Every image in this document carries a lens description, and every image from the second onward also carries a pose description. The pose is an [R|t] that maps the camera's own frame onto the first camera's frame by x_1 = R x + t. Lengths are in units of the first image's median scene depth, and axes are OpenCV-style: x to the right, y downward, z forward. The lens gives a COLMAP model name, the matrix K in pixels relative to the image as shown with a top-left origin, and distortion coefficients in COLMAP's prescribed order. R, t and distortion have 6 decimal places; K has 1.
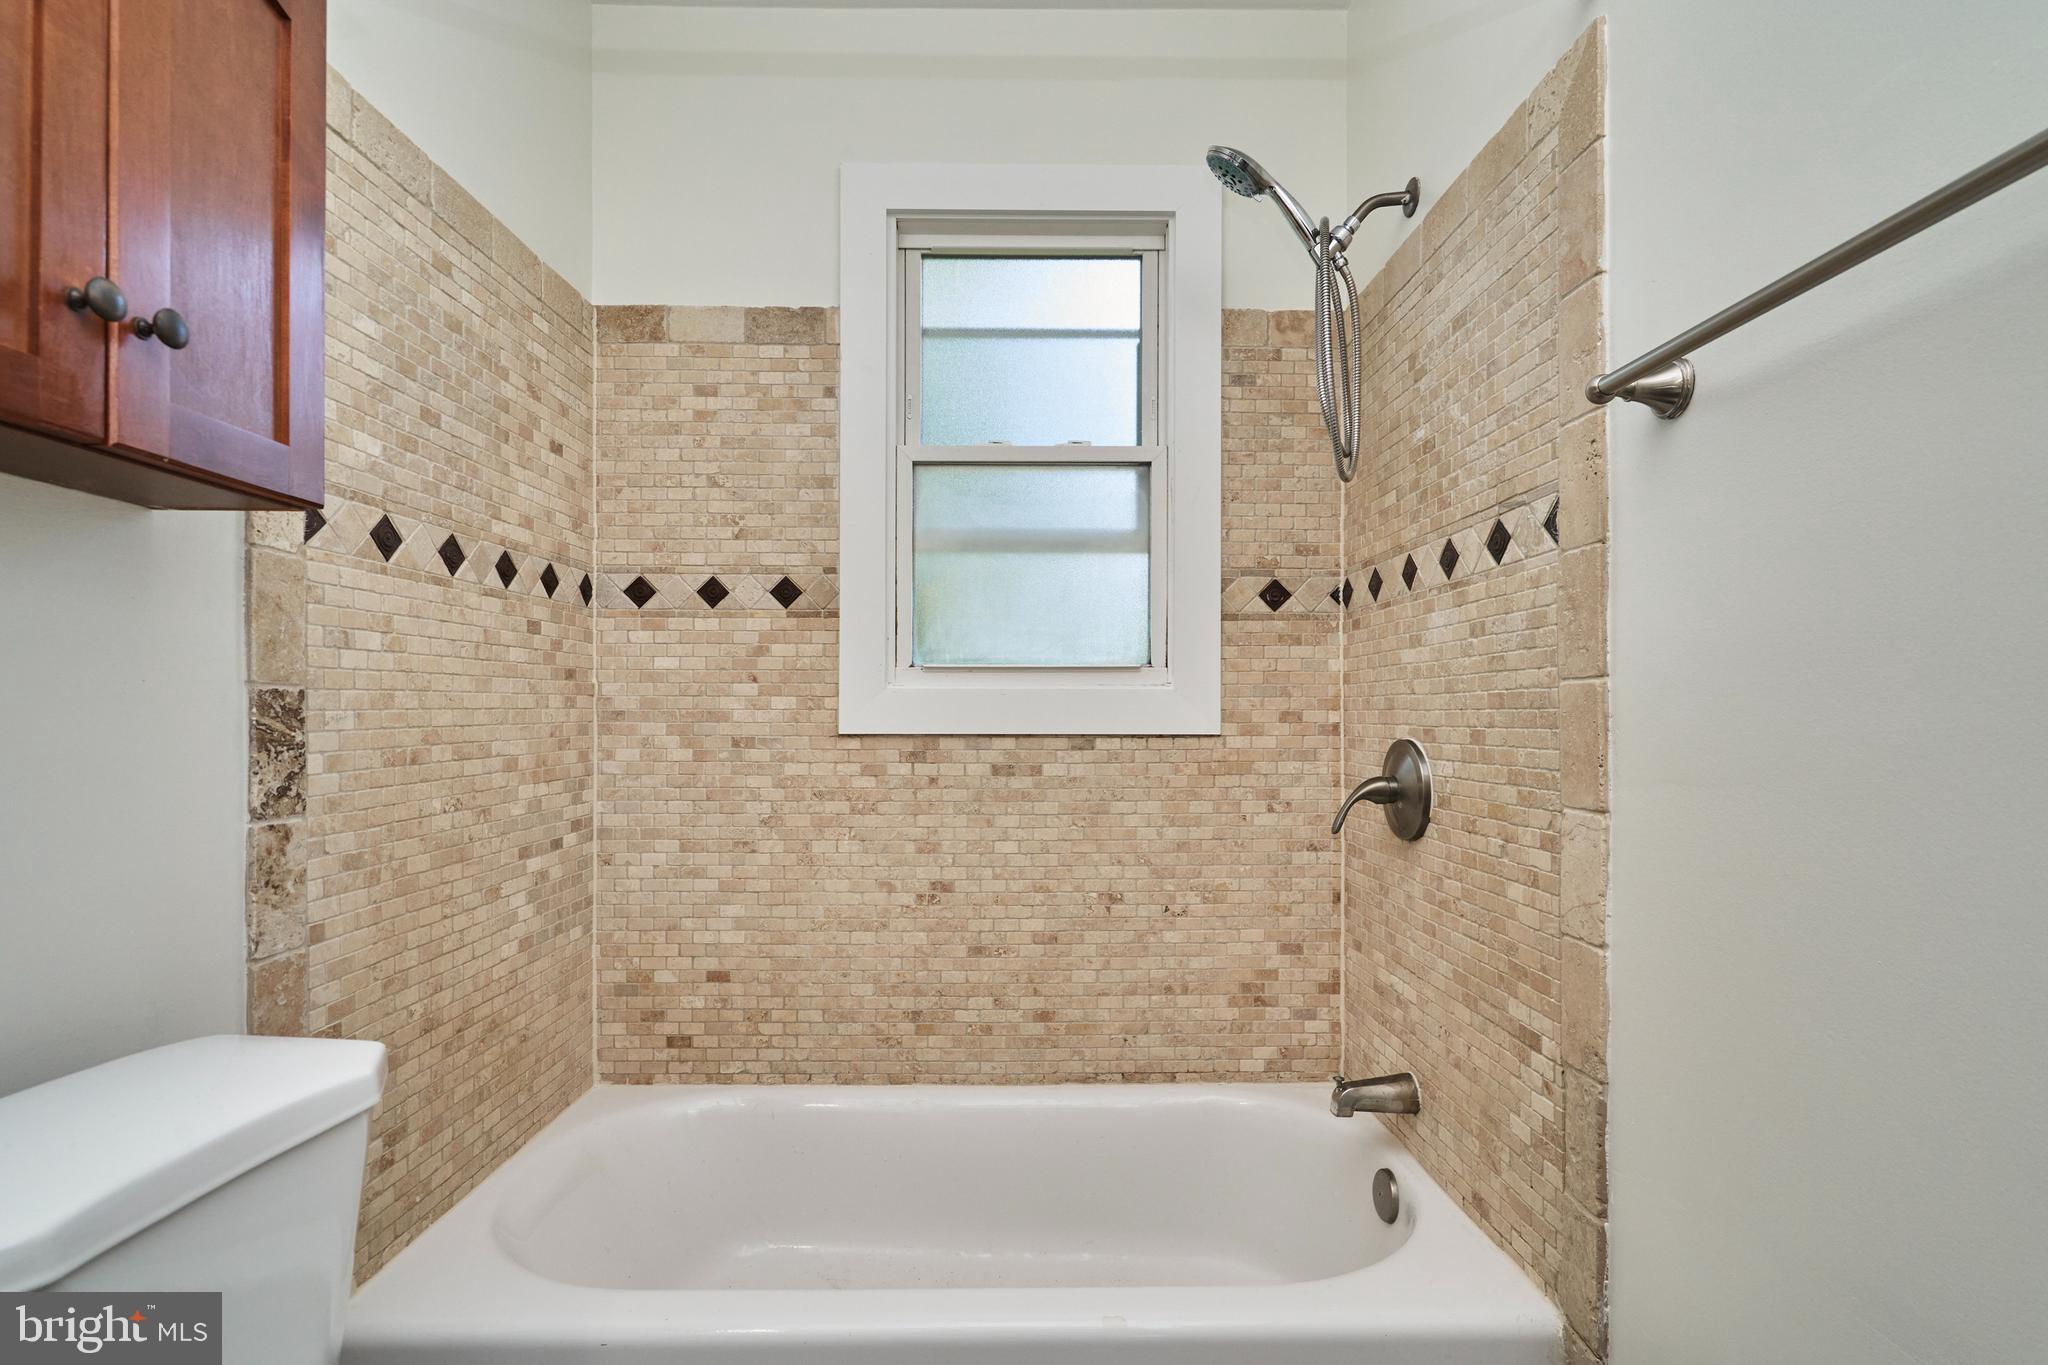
lens RADIAL K [[961.3, 0, 1028.3], [0, 961.3, 700.6], [0, 0, 1]] dist [-0.005018, 0.004220]
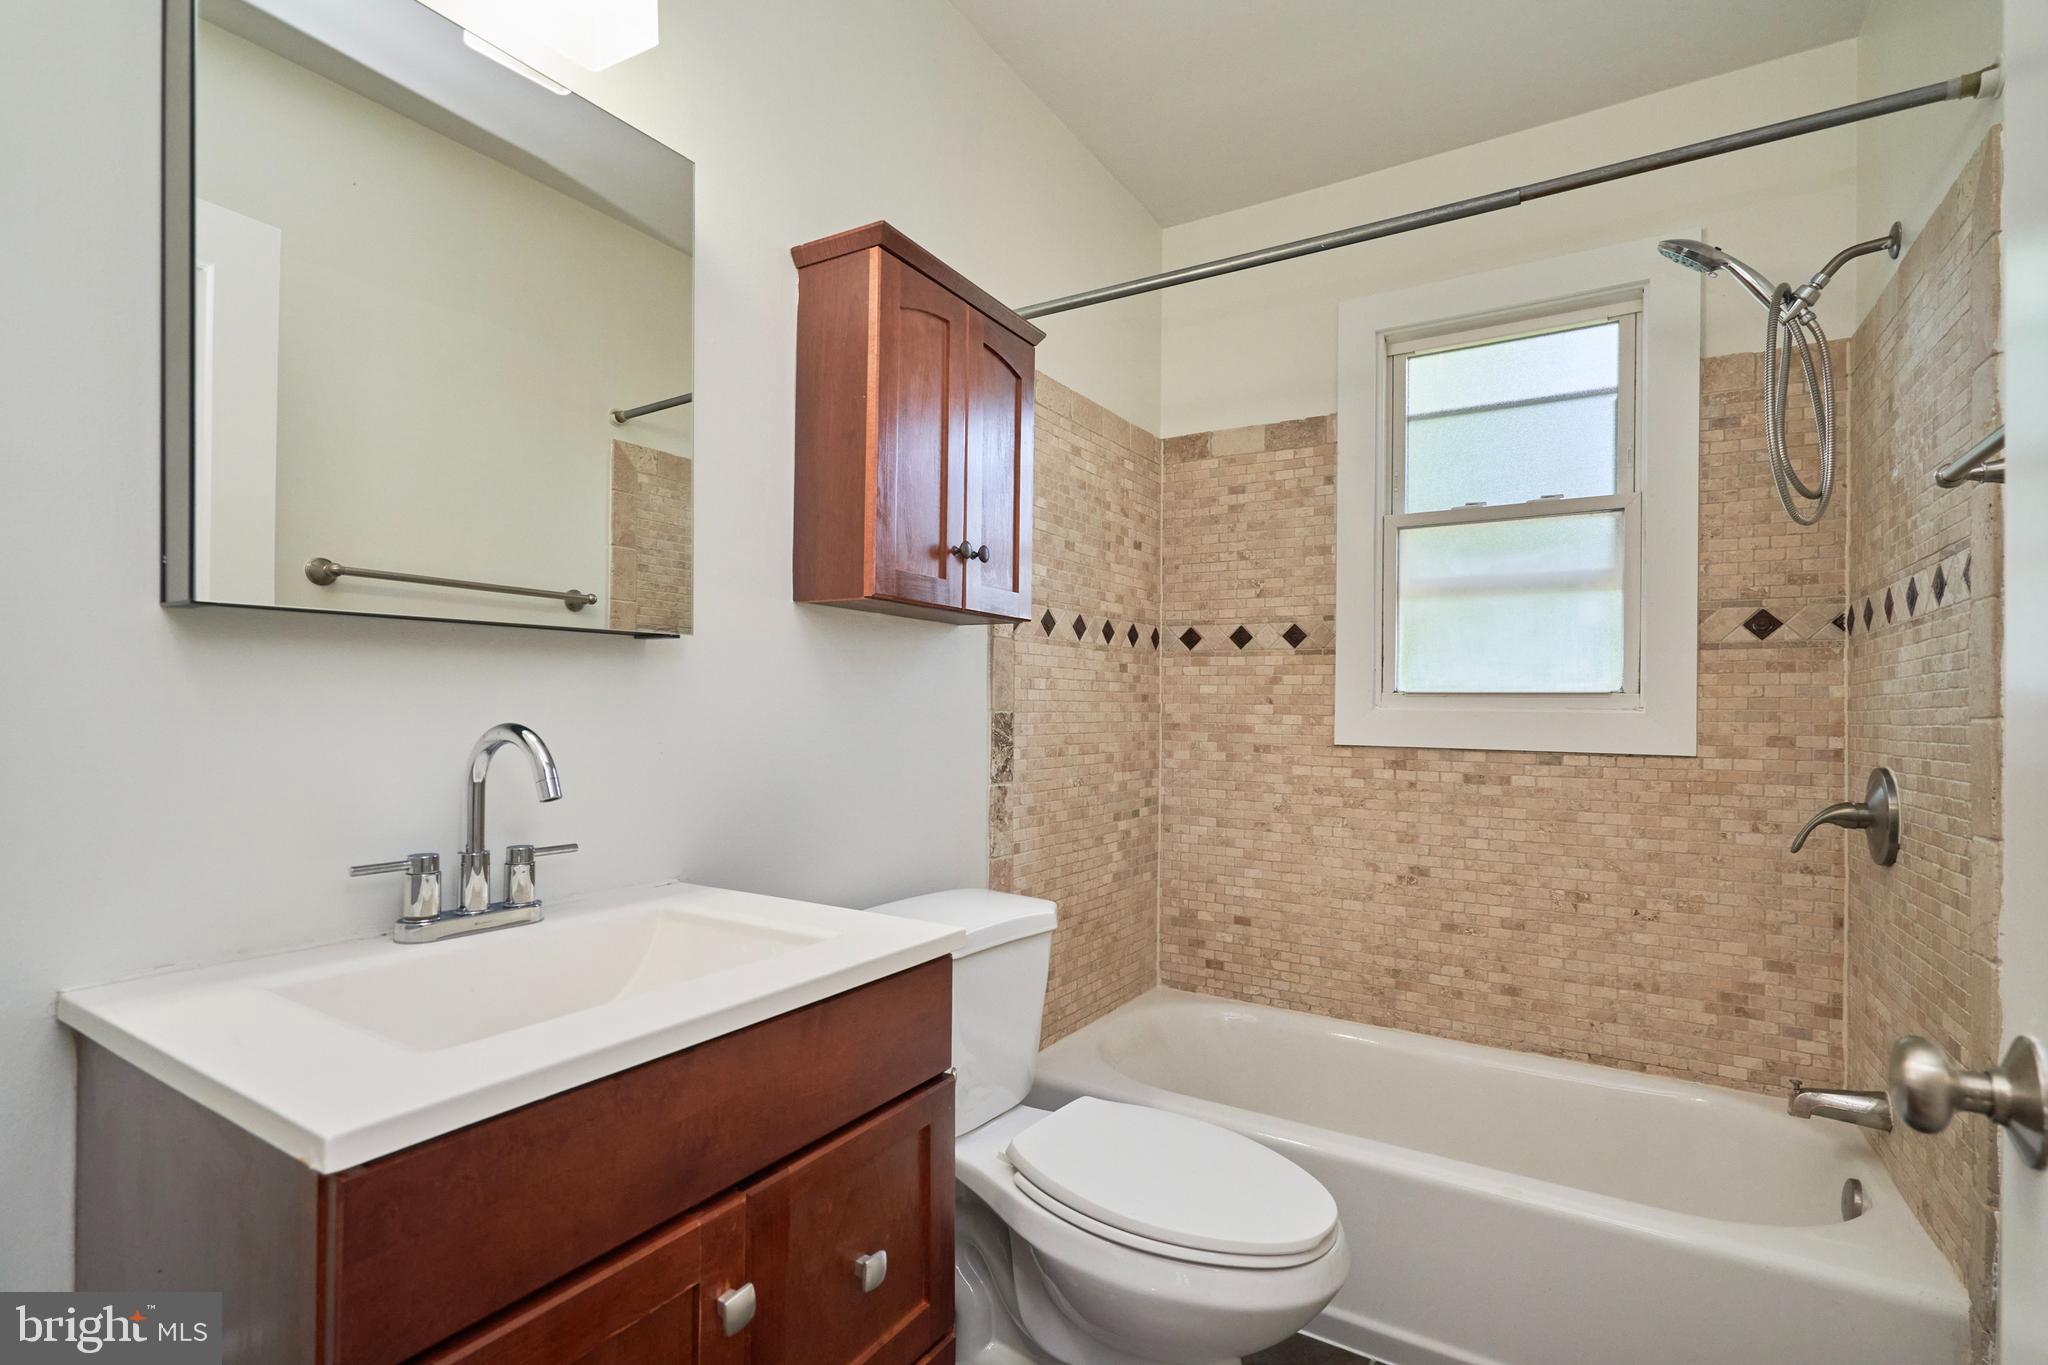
lens RADIAL K [[961.3, 0, 1025.4], [0, 961.3, 697.5], [0, 0, 1]] dist [-0.005018, 0.004220]
pose [[0.845693, 0.005097, -0.533646, 0.140010], [-0.008656, 0.999954, -0.004168, -0.019659], [0.533600, 0.008144, 0.845698, -0.312104]]
